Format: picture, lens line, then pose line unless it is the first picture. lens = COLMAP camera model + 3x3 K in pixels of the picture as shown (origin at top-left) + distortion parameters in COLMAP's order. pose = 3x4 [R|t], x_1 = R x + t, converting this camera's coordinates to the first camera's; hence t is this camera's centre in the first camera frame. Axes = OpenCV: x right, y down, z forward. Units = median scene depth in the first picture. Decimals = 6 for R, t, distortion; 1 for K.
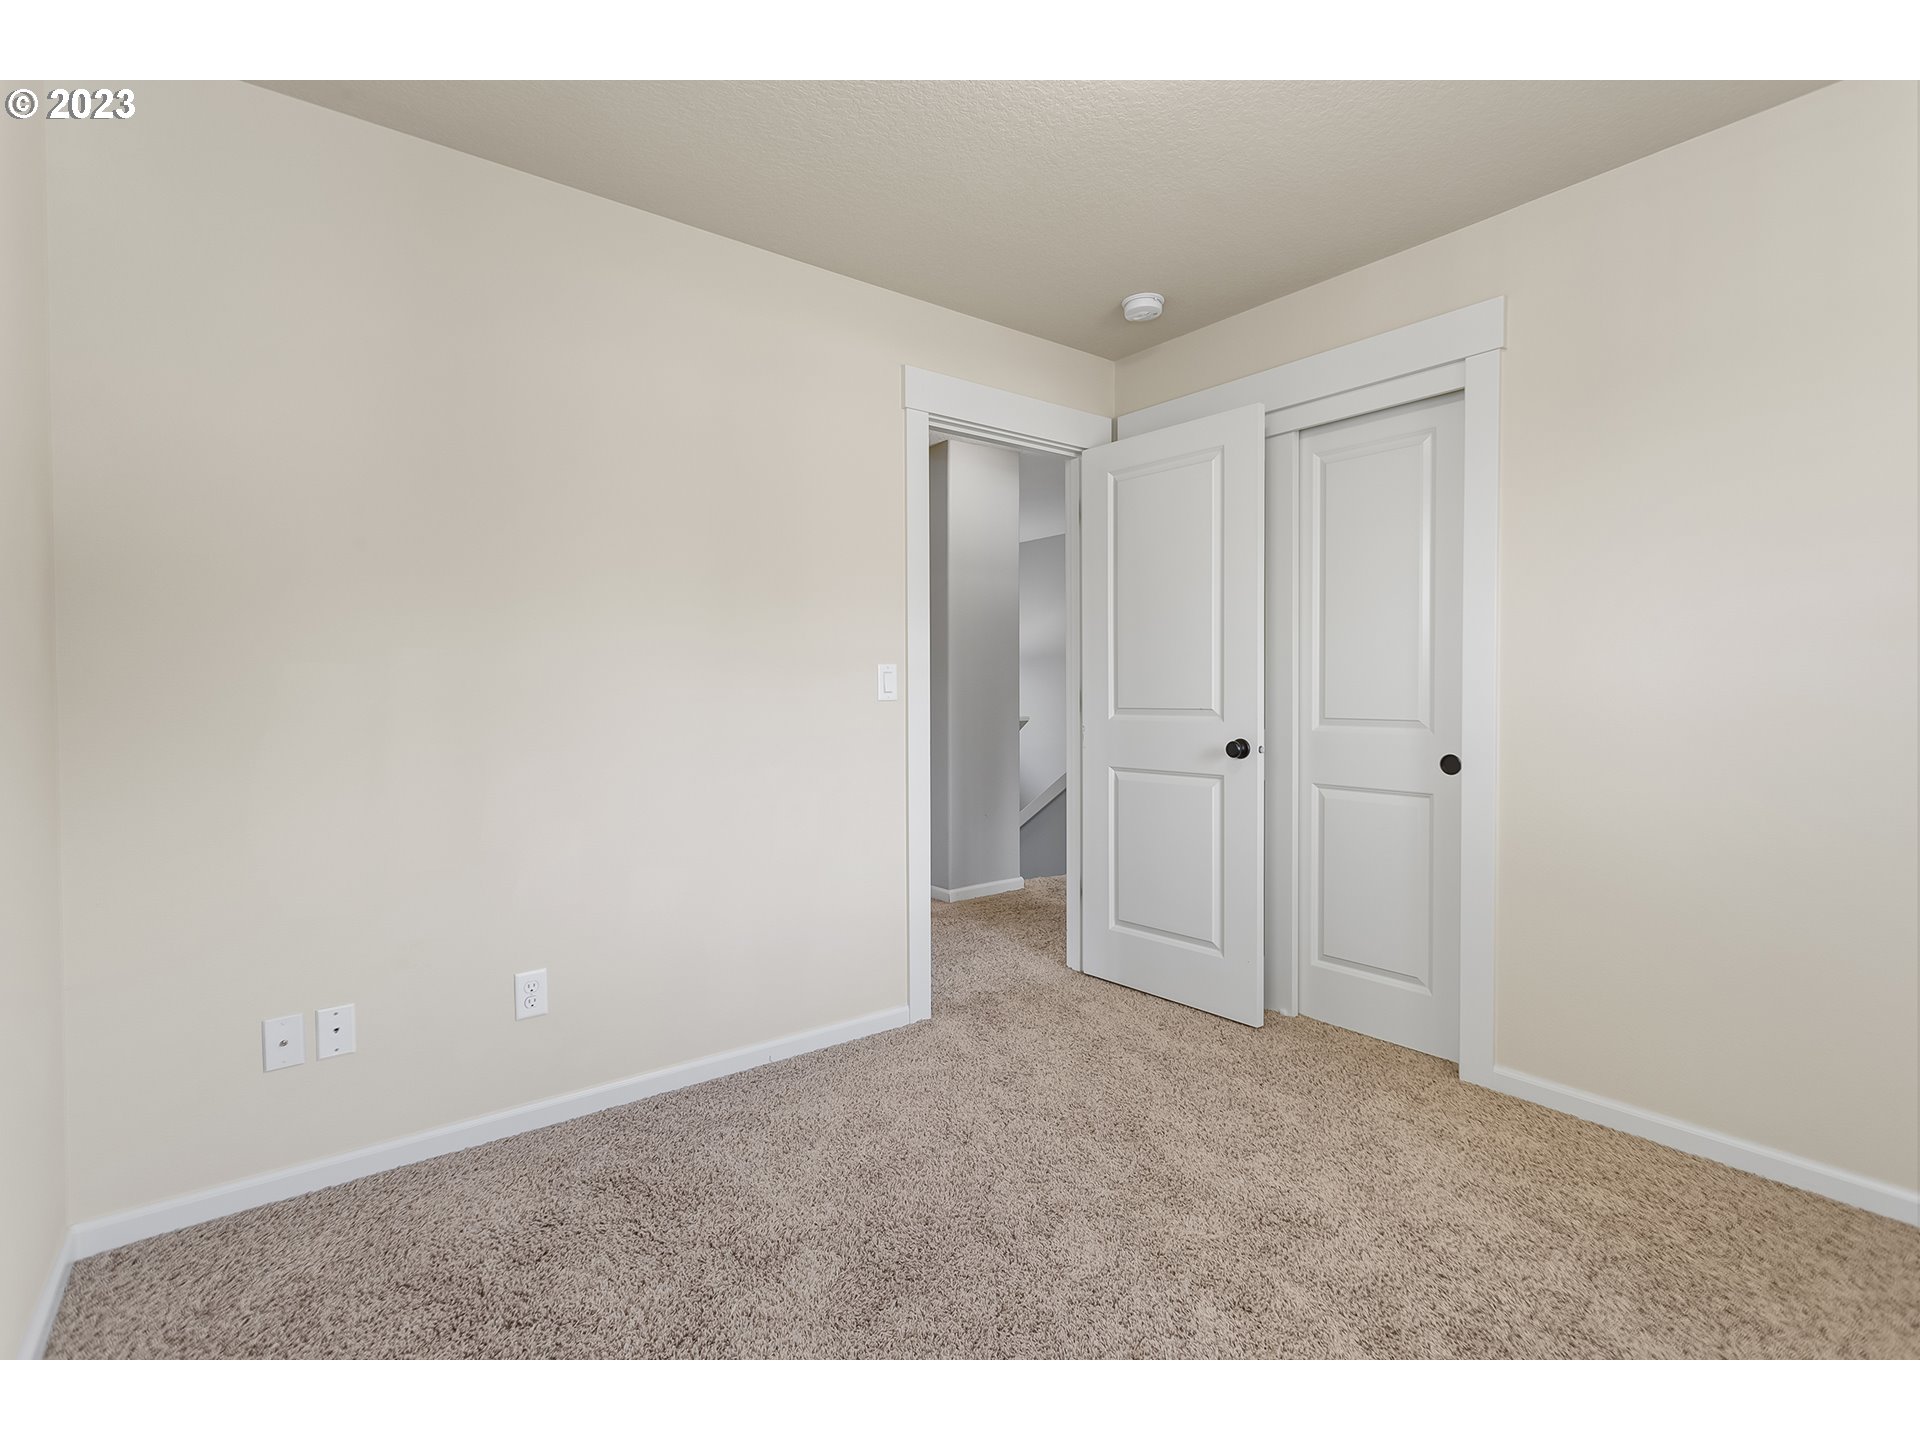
lens RADIAL K [[904.8, 0, 972.3], [0, 904.8, 696.8], [0, 0, 1]] dist [0.005236, 0.001746]
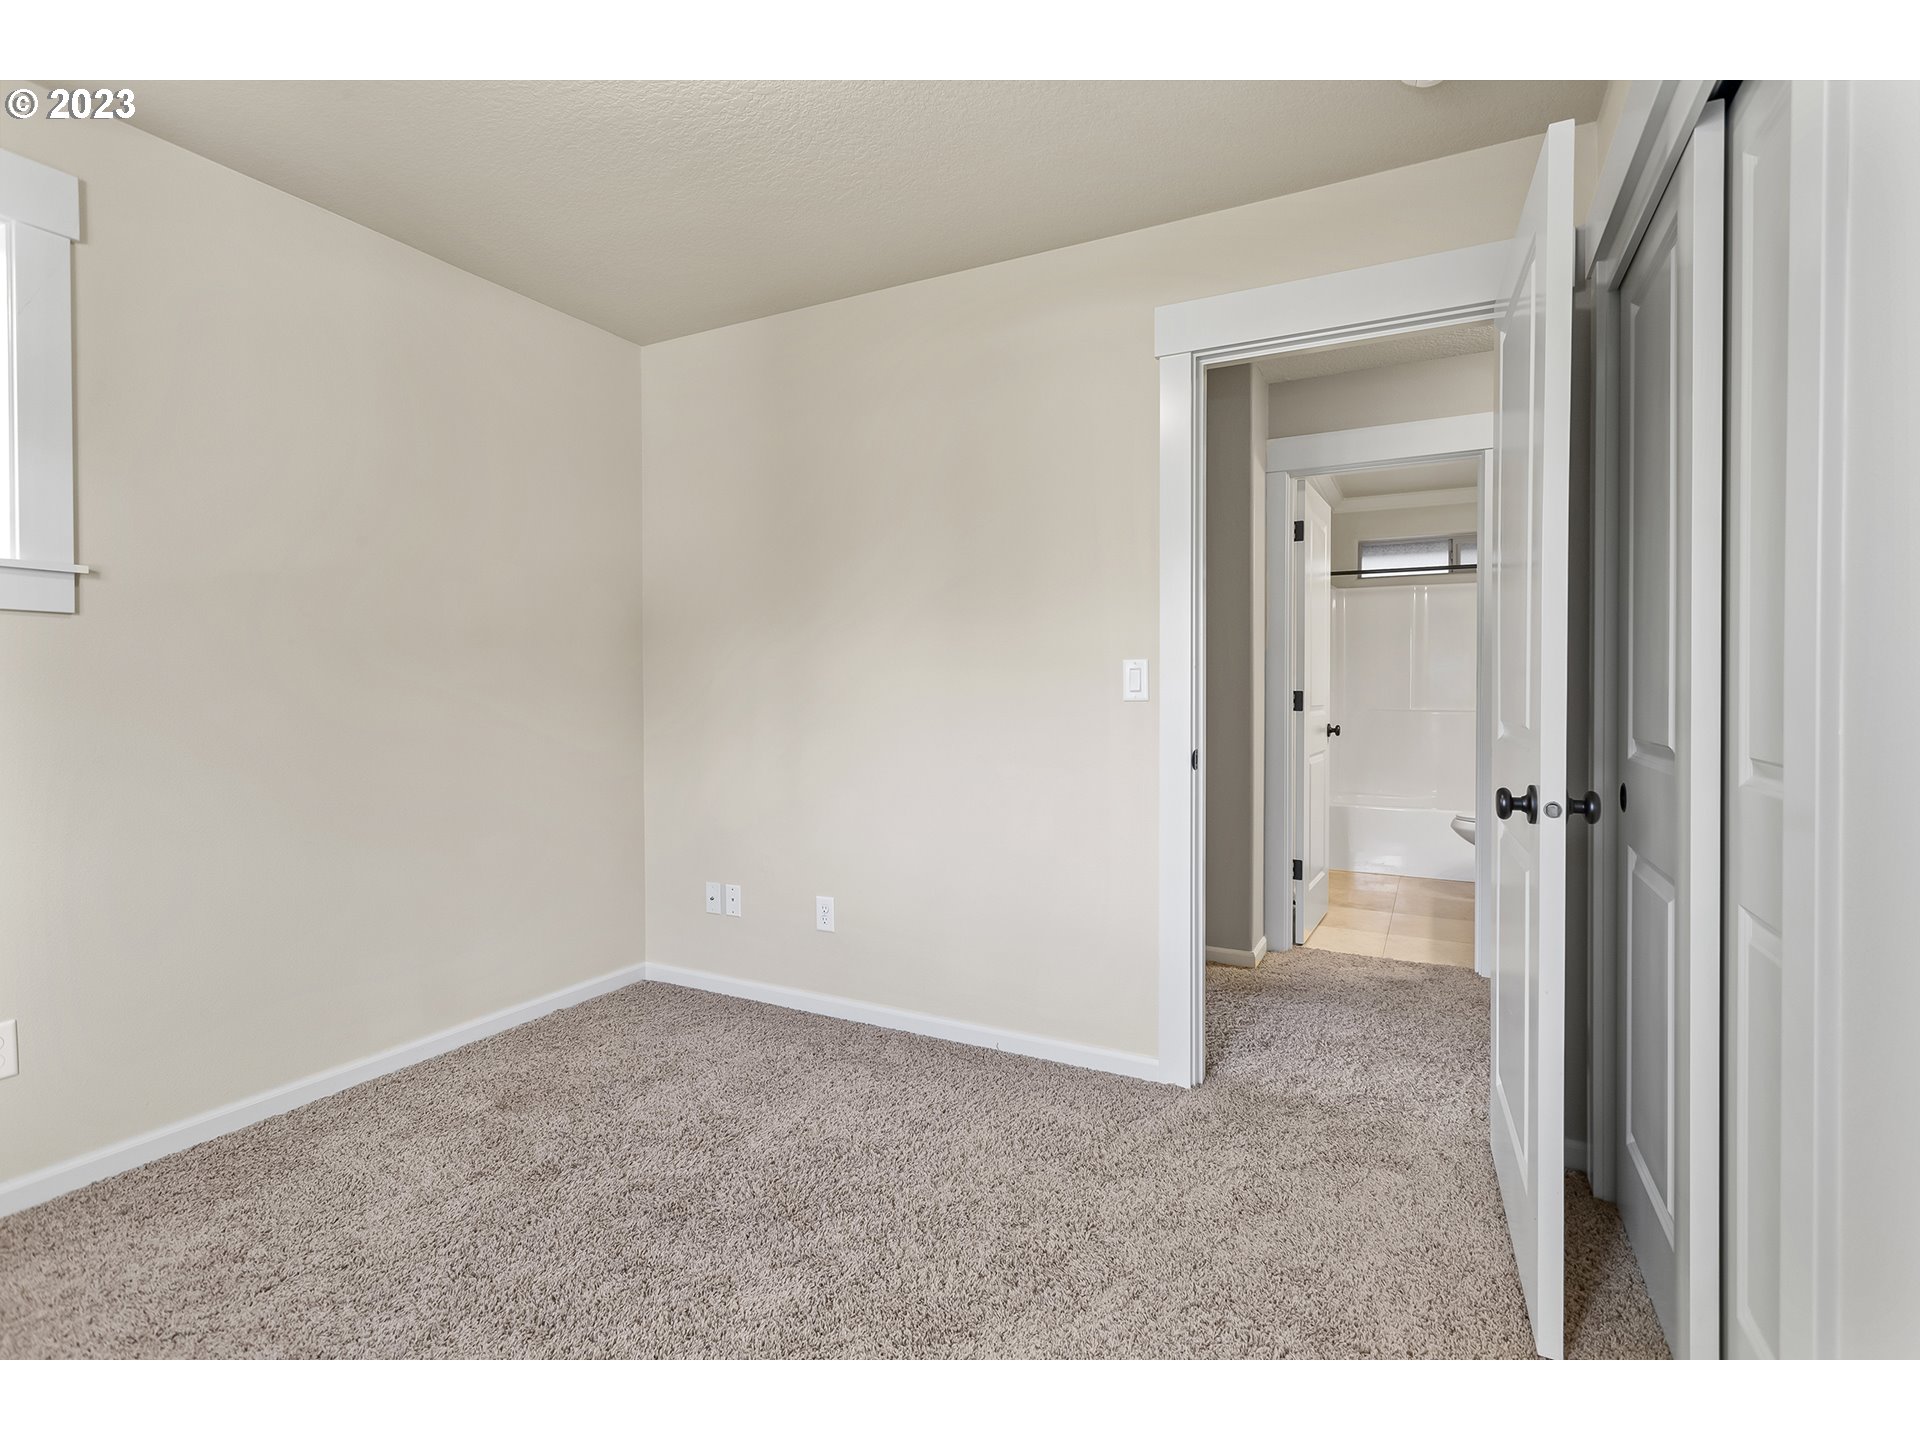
lens RADIAL K [[904.8, 0, 972.3], [0, 904.8, 696.8], [0, 0, 1]] dist [0.005236, 0.001746]
pose [[0.418433, 0.011163, -0.908179, 0.691733], [-0.011762, 0.999907, 0.006871, -0.004624], [0.908171, 0.007807, 0.418526, 0.535719]]
